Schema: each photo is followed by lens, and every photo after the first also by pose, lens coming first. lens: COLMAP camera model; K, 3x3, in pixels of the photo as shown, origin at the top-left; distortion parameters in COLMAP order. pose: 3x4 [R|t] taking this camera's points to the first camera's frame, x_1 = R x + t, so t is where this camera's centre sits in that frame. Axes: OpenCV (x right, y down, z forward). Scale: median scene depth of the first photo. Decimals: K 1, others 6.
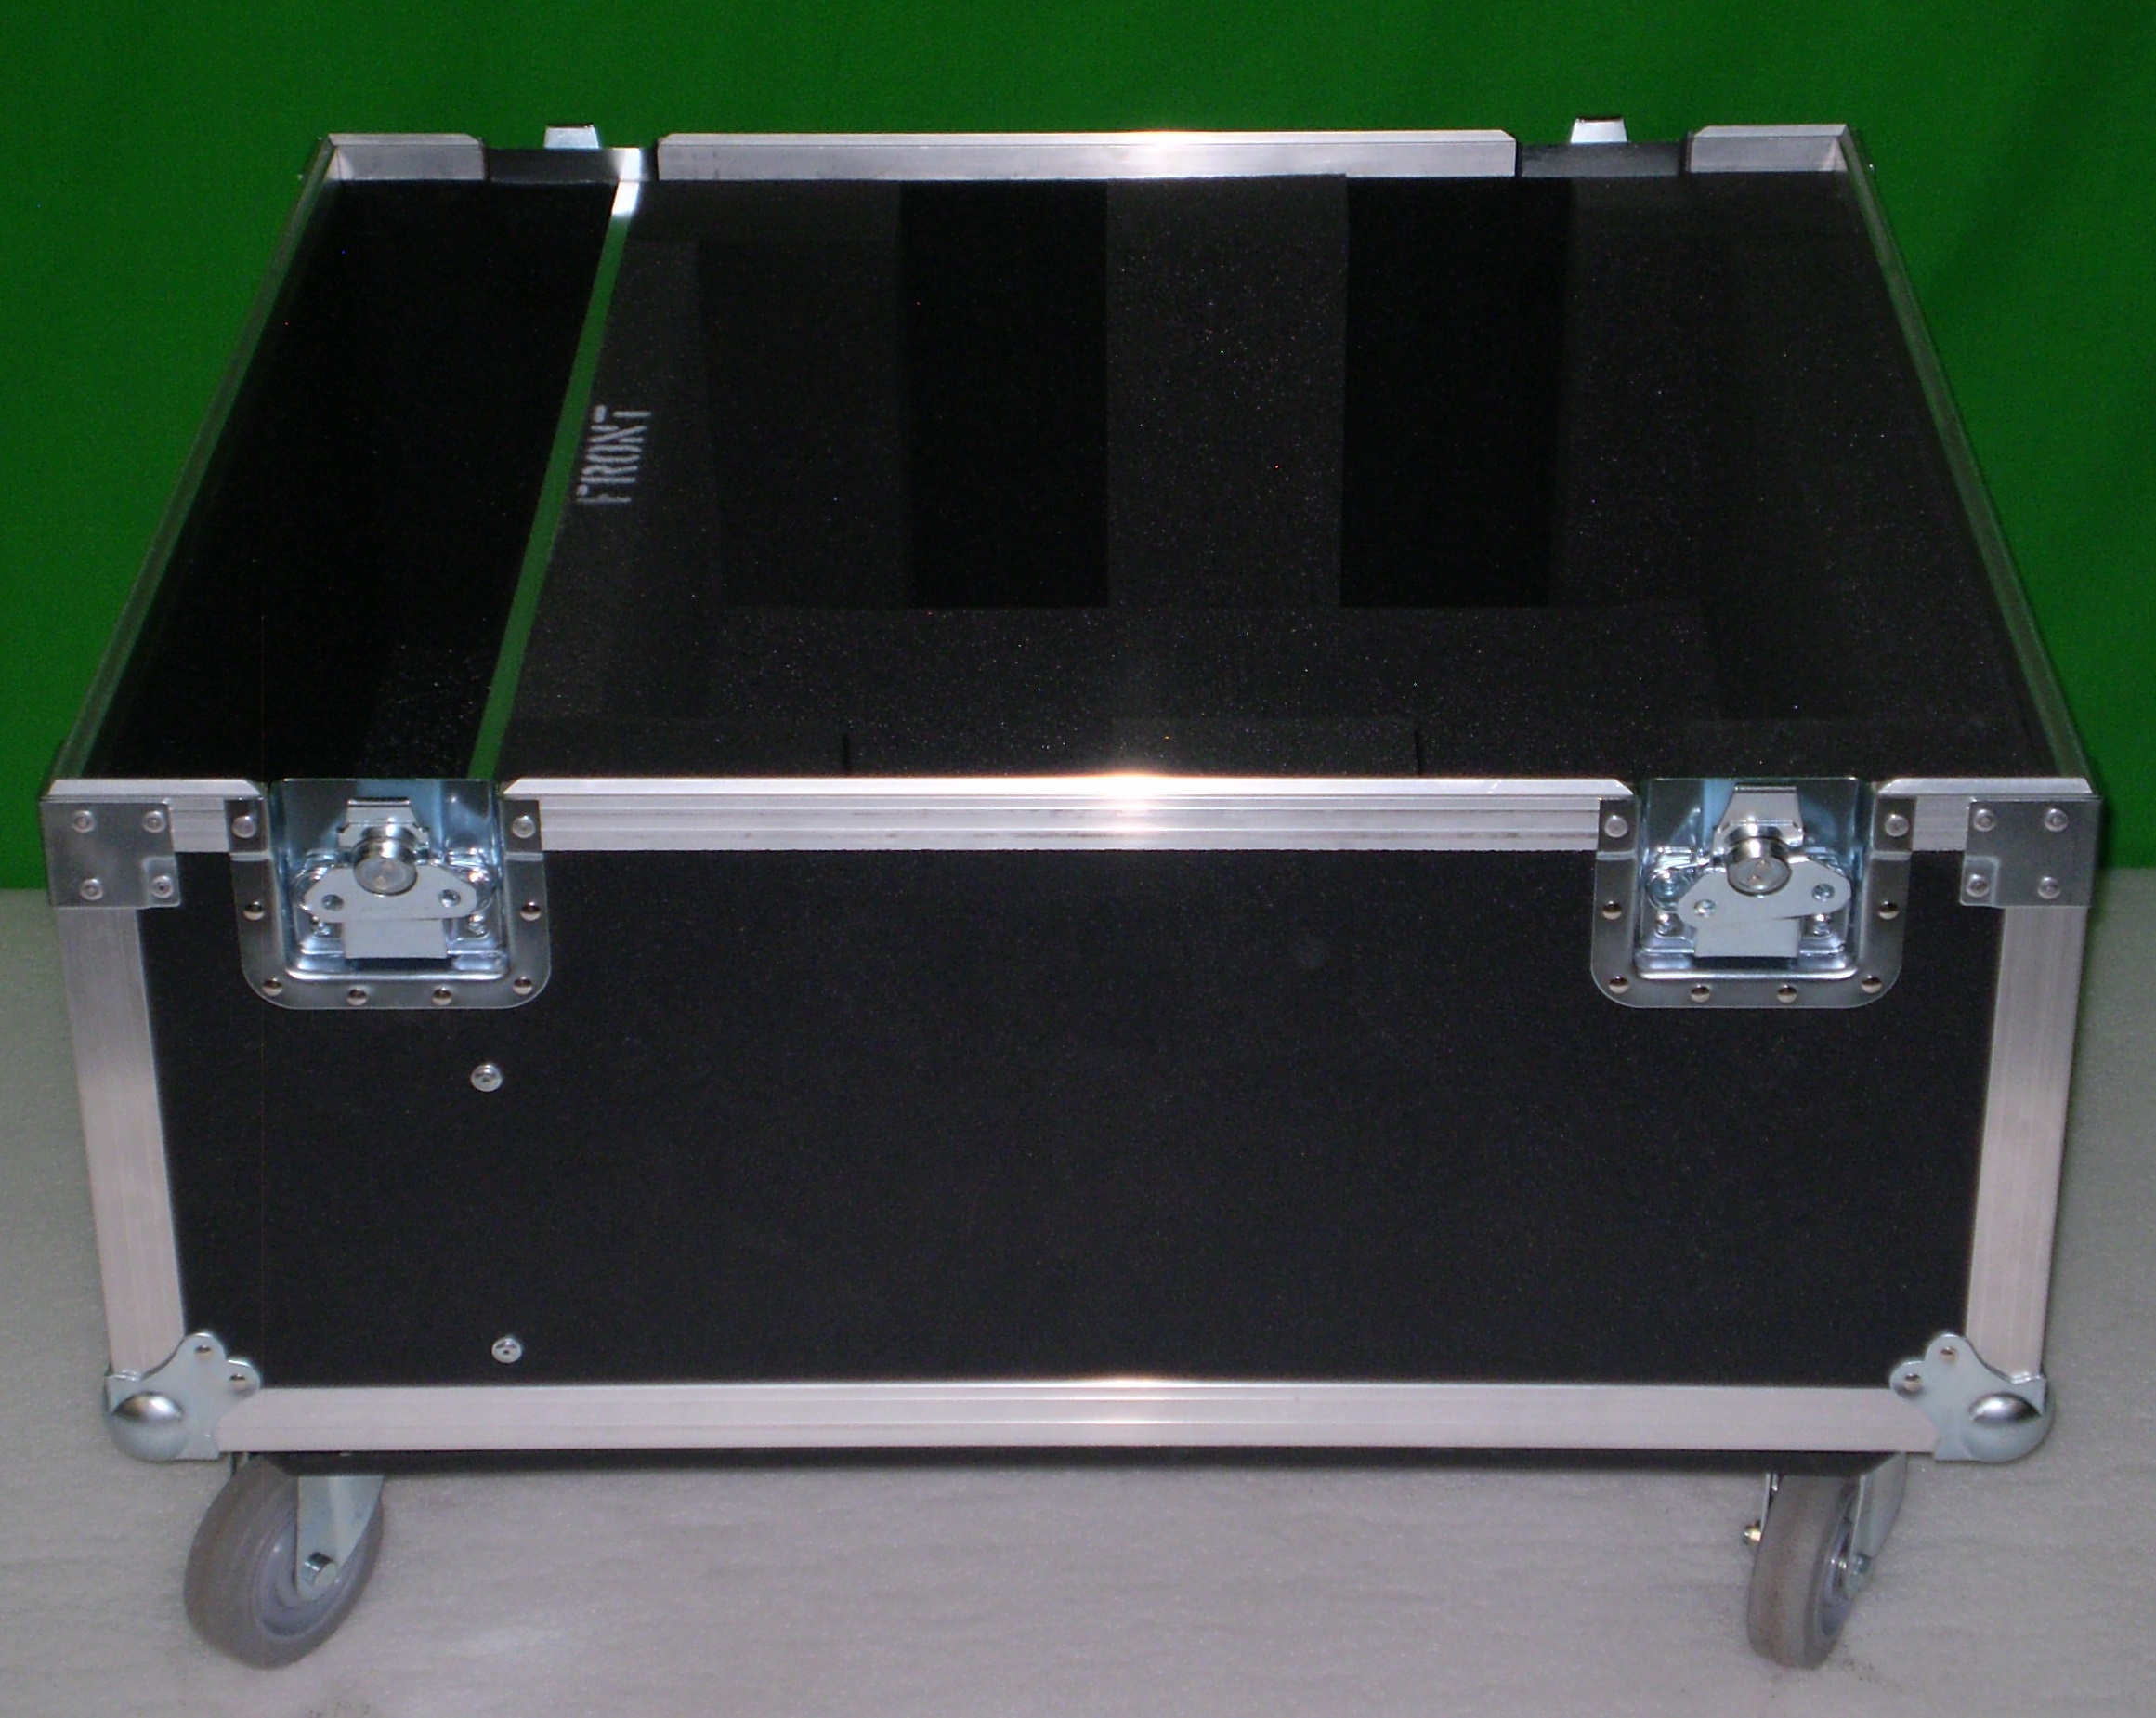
lens RADIAL K [[4697.6, 0, 1078.0], [0, 4697.6, 859.0], [0, 0, 1]] dist [0.482742, -5.917733]
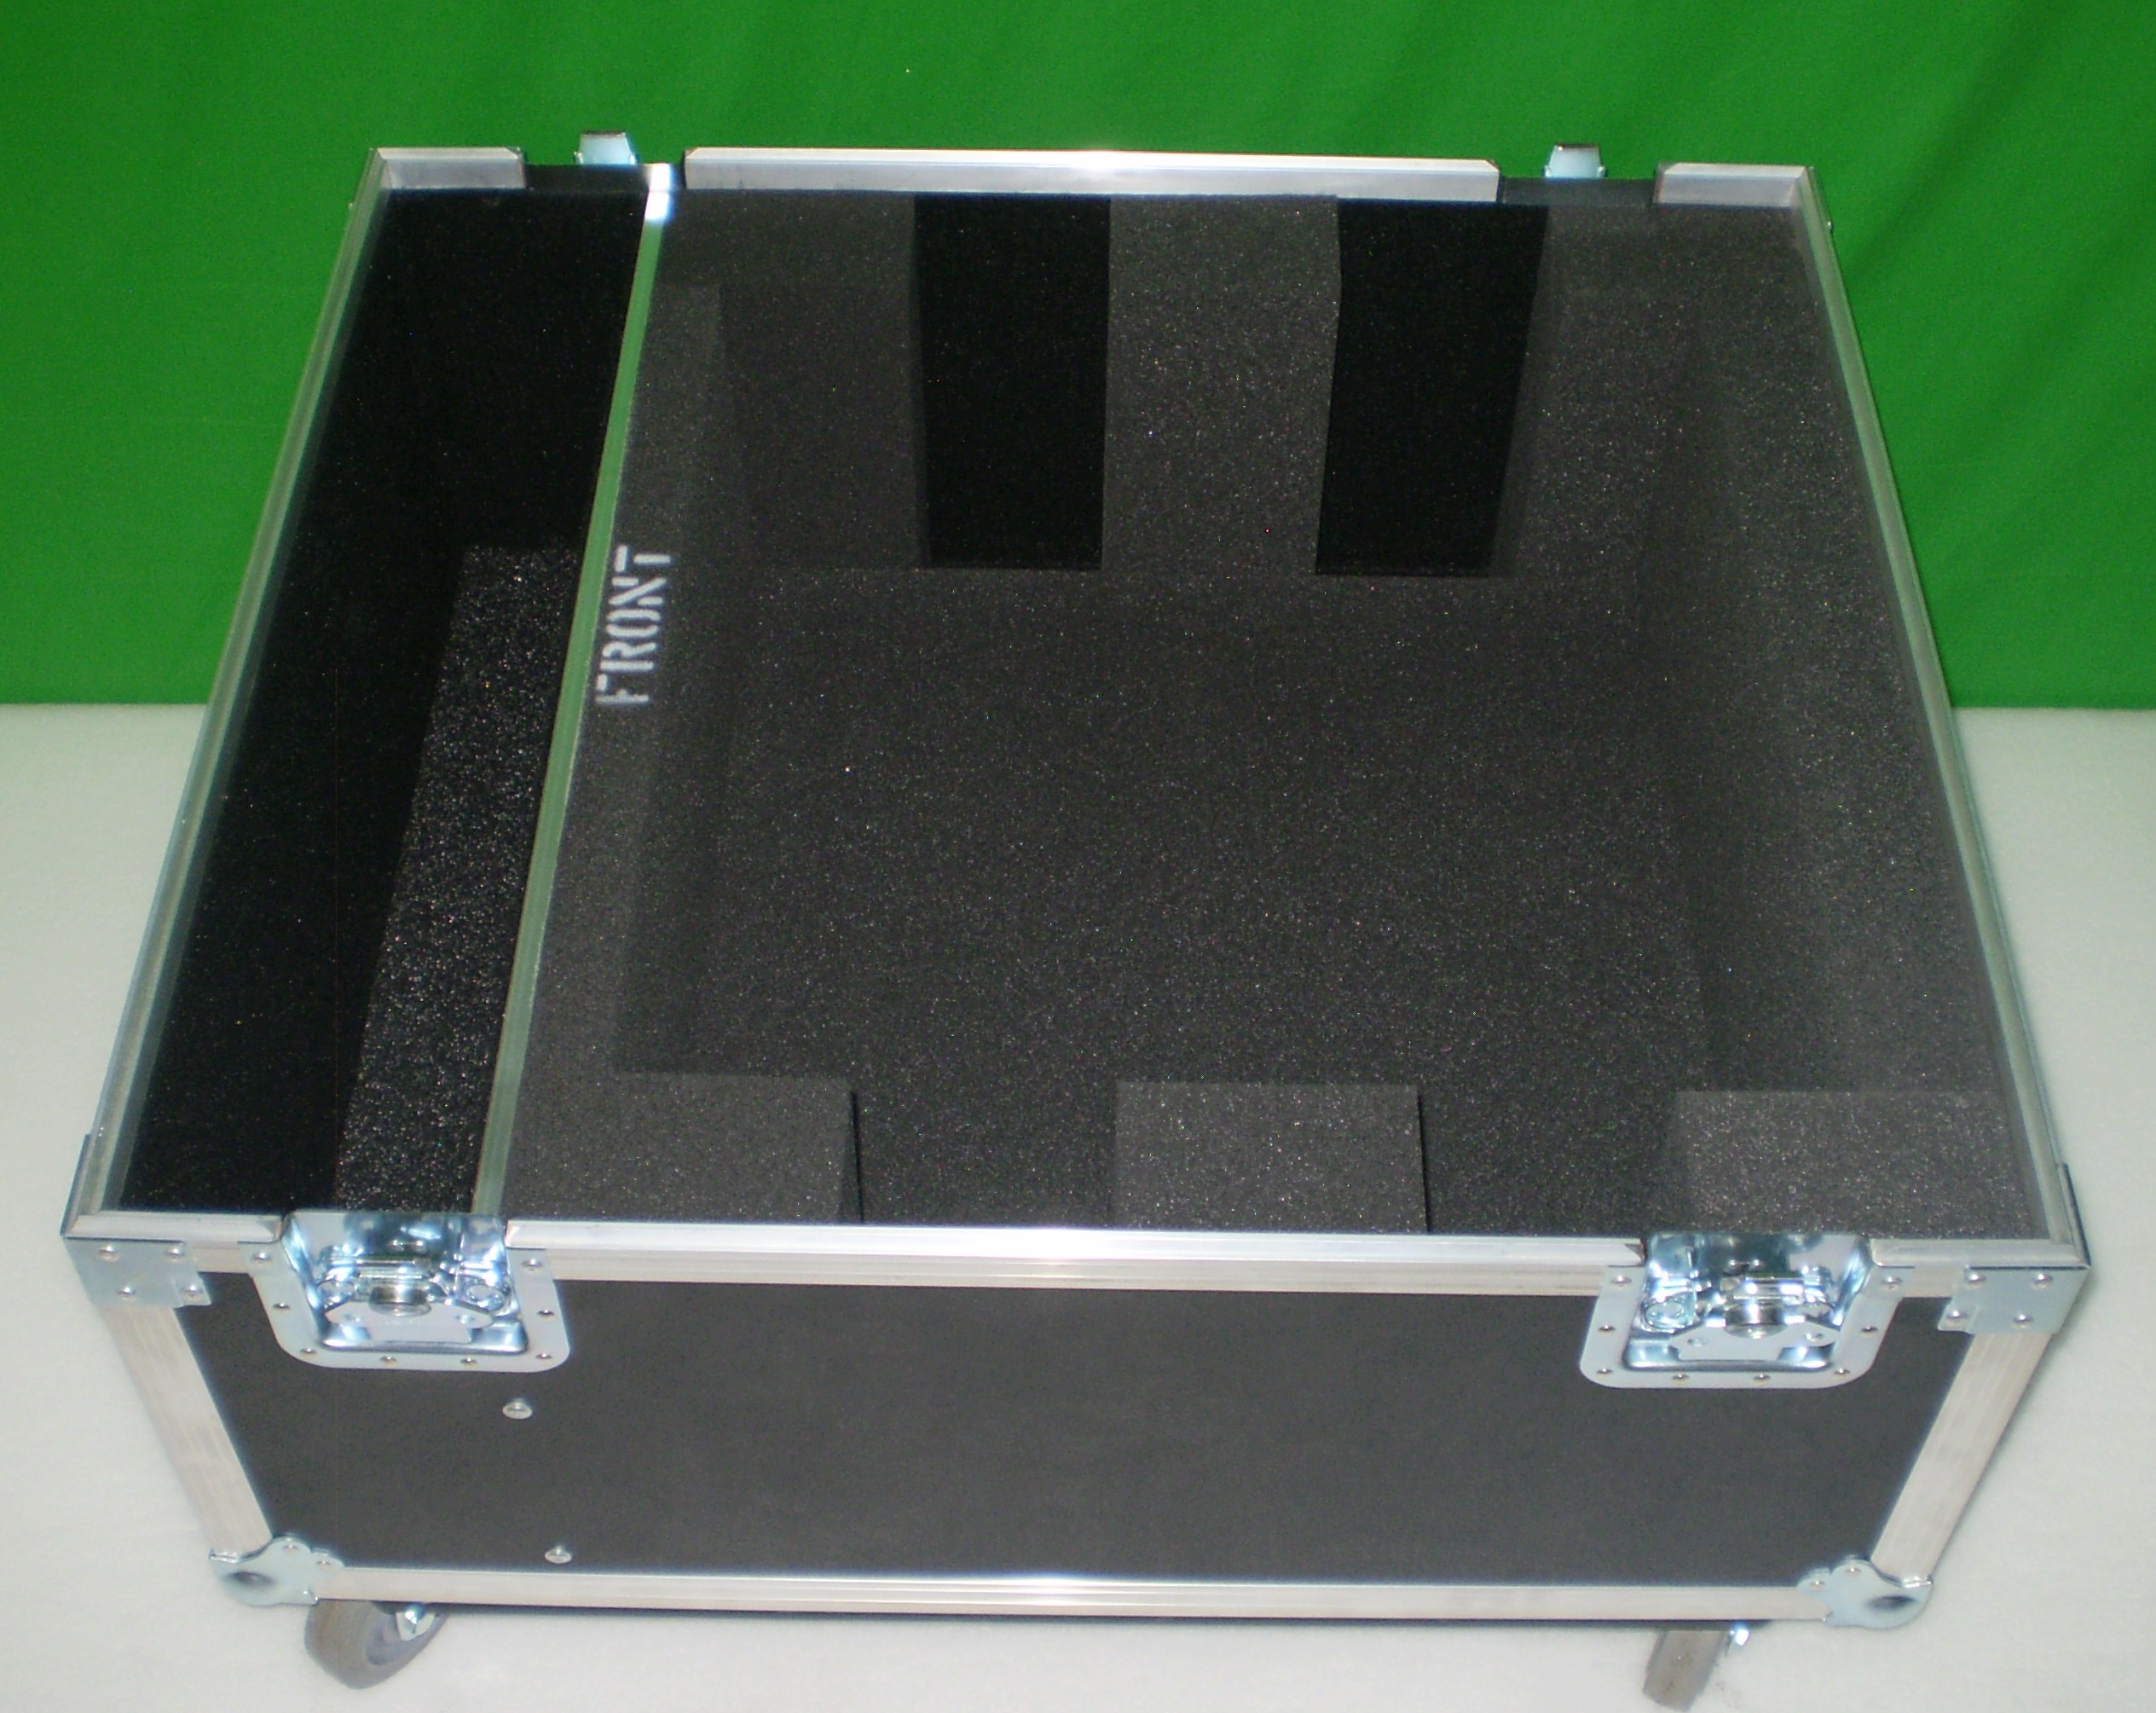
lens RADIAL K [[2929.4, 0, 1078.0], [0, 2929.4, 856.5], [0, 0, 1]] dist [-0.172265, 0.022864]
pose [[0.999816, 0.012030, 0.014911, -0.010163], [-0.016442, 0.938286, 0.345470, -0.254691], [-0.009835, -0.345652, 0.938311, 0.380659]]
